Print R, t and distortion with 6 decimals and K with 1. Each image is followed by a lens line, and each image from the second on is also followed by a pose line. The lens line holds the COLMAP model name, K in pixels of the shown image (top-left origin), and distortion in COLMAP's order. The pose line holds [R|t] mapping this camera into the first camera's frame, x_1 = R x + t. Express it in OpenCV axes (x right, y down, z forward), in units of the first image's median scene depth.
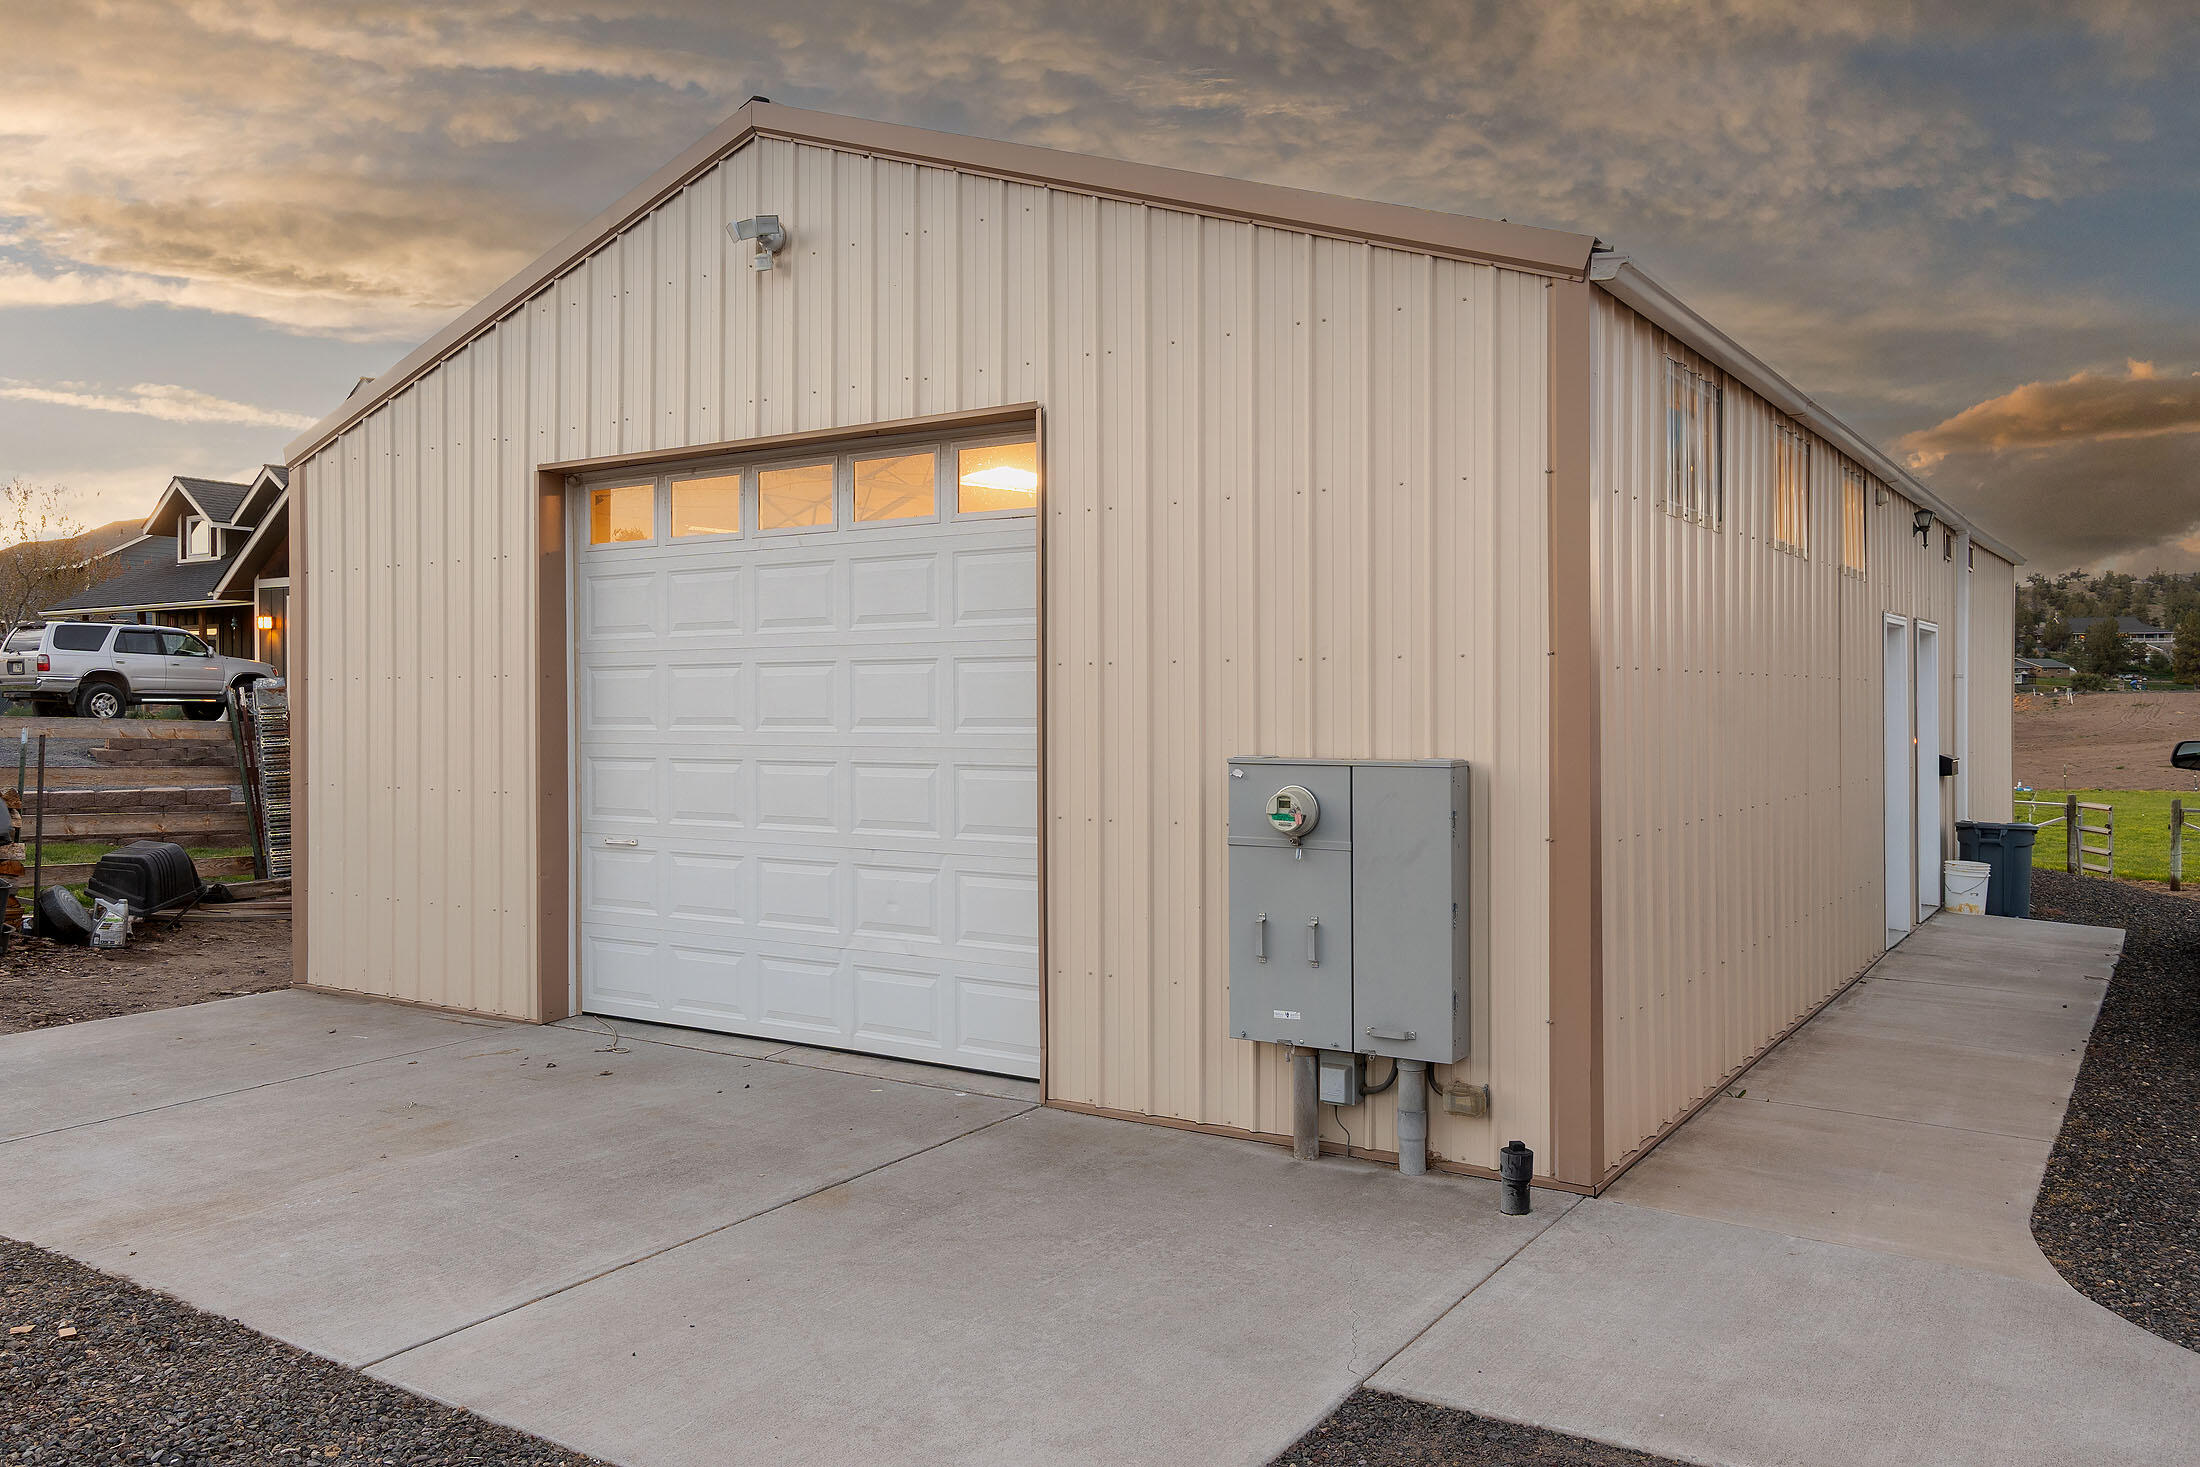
lens RADIAL K [[1670.7, 0, 1092.5], [0, 1670.7, 731.0], [0, 0, 1]] dist [-0.003407, 0.000888]
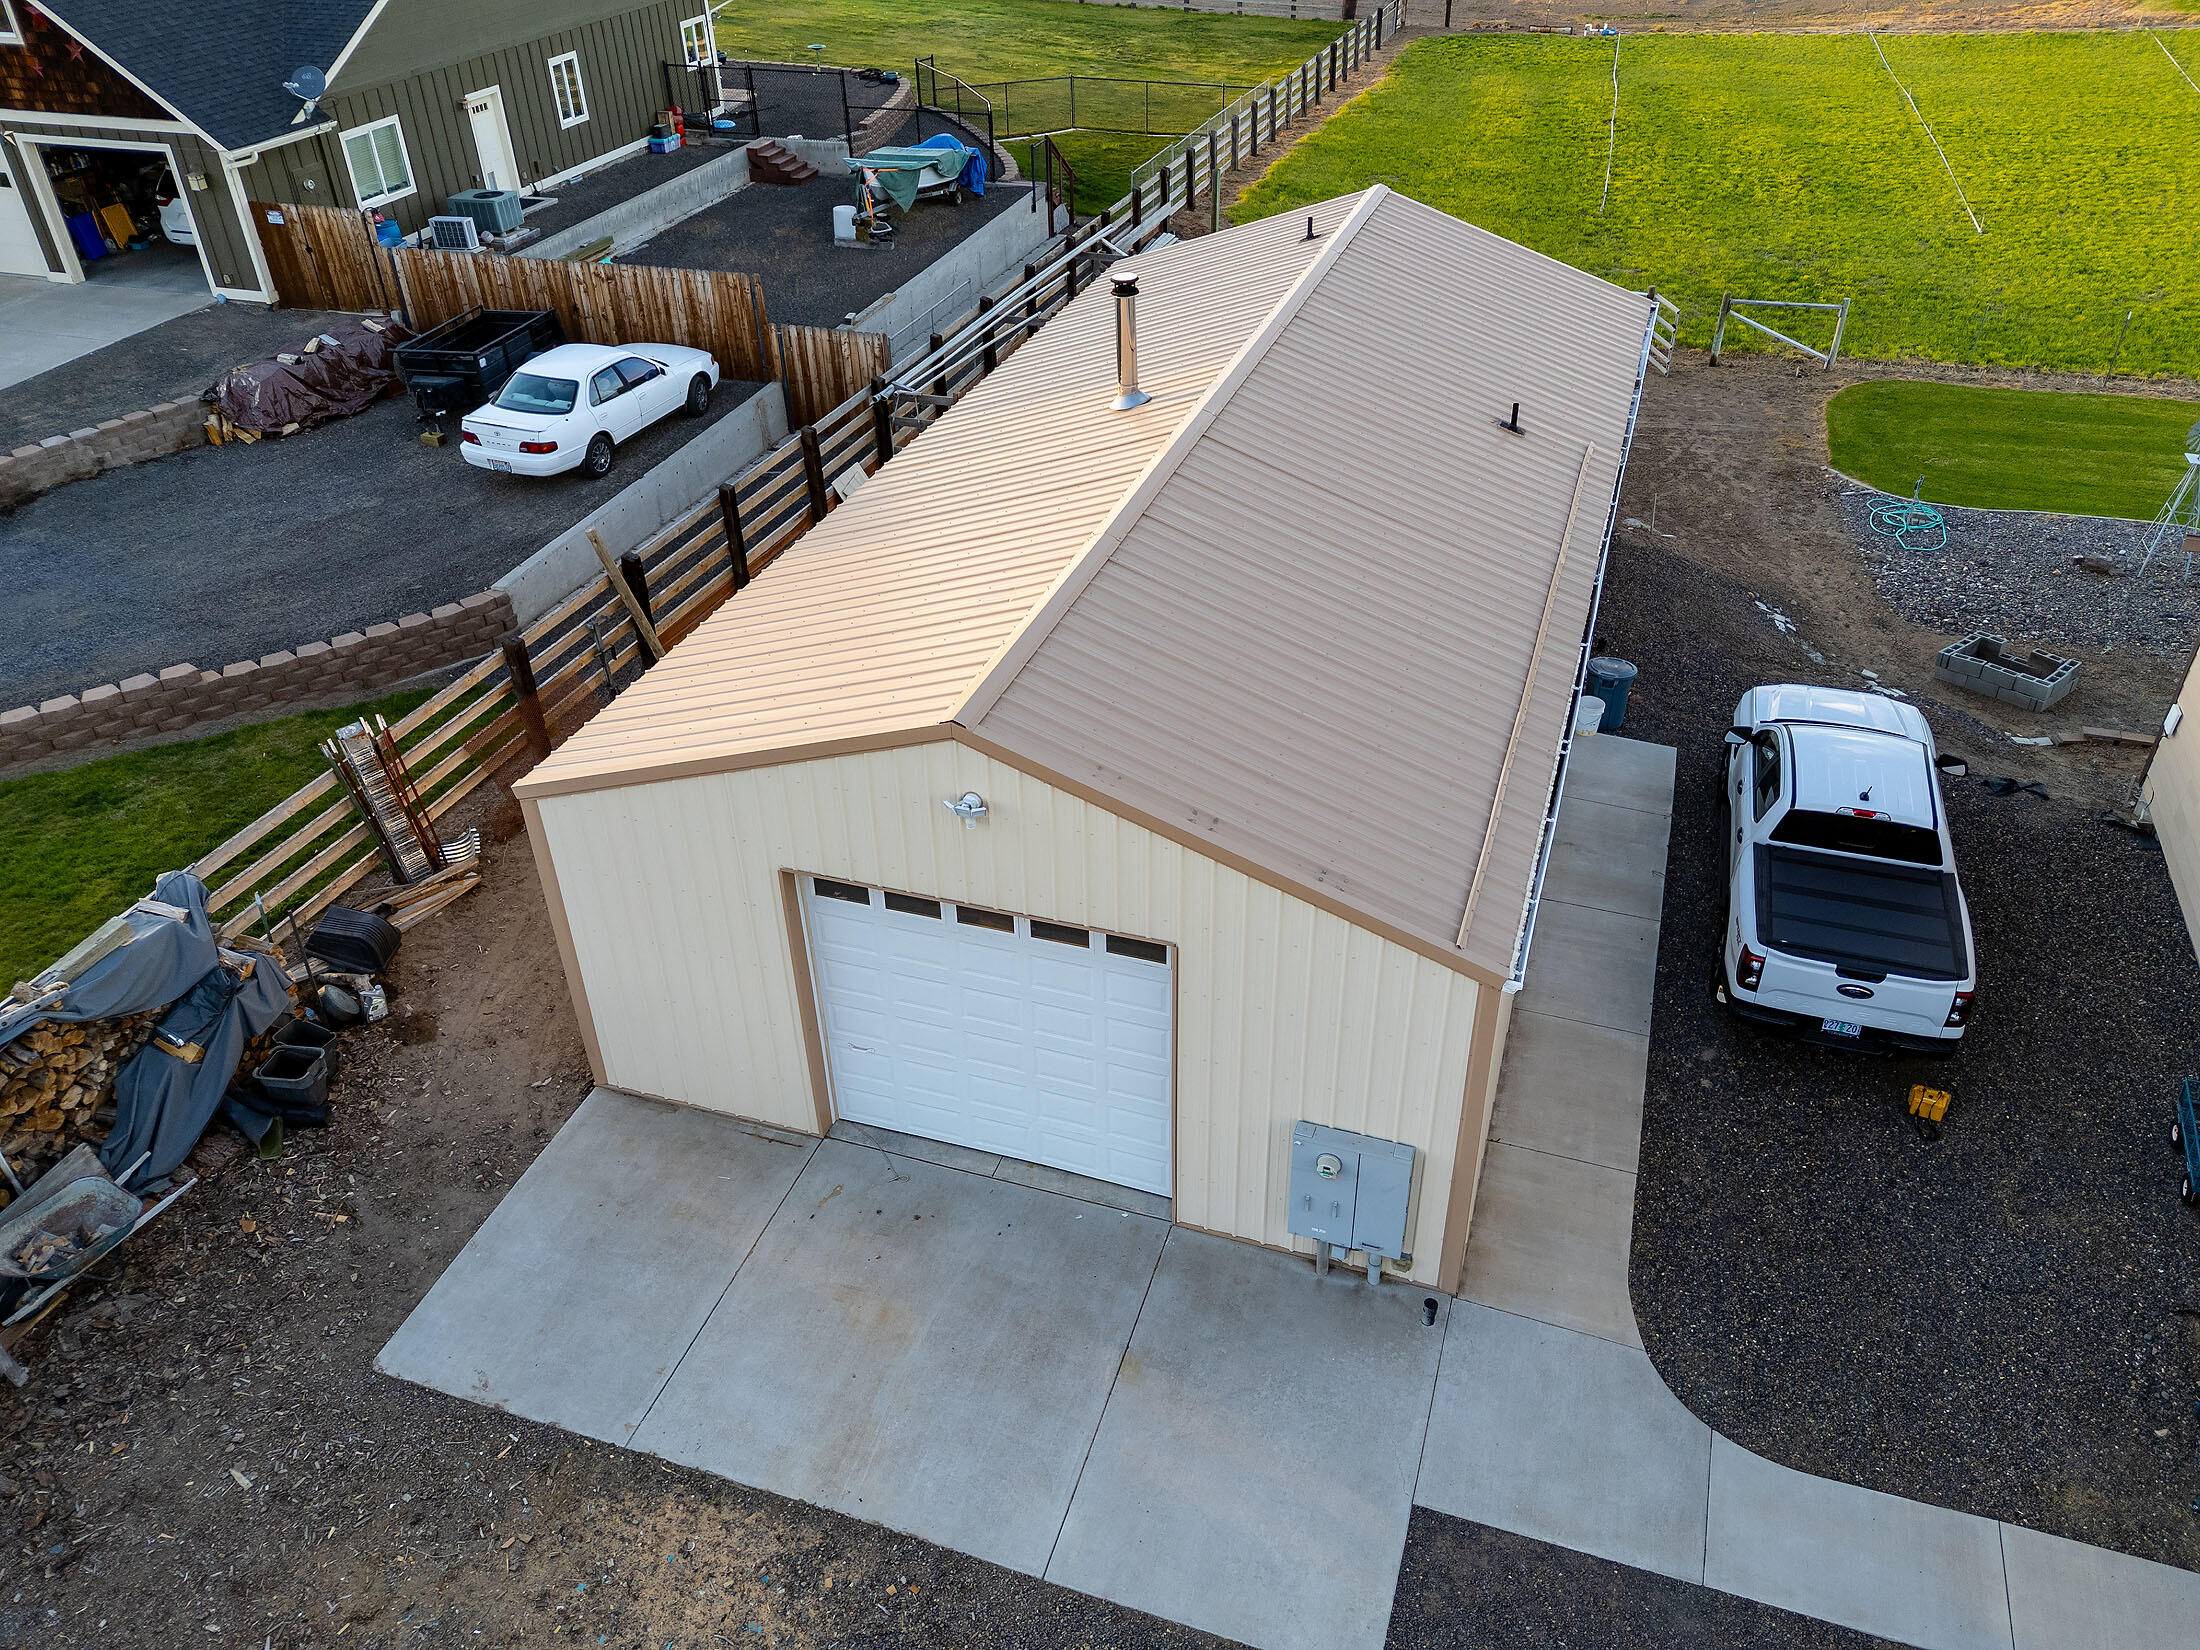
lens RADIAL K [[1602.0, 0, 1106.6], [0, 1602.0, 823.2], [0, 0, 1]] dist [0.032014, -0.005816]
pose [[0.965817, -0.155714, 0.207244, -0.543625], [0.011933, 0.825338, 0.564513, -1.580096], [-0.258949, -0.542743, 0.798984, -0.299407]]
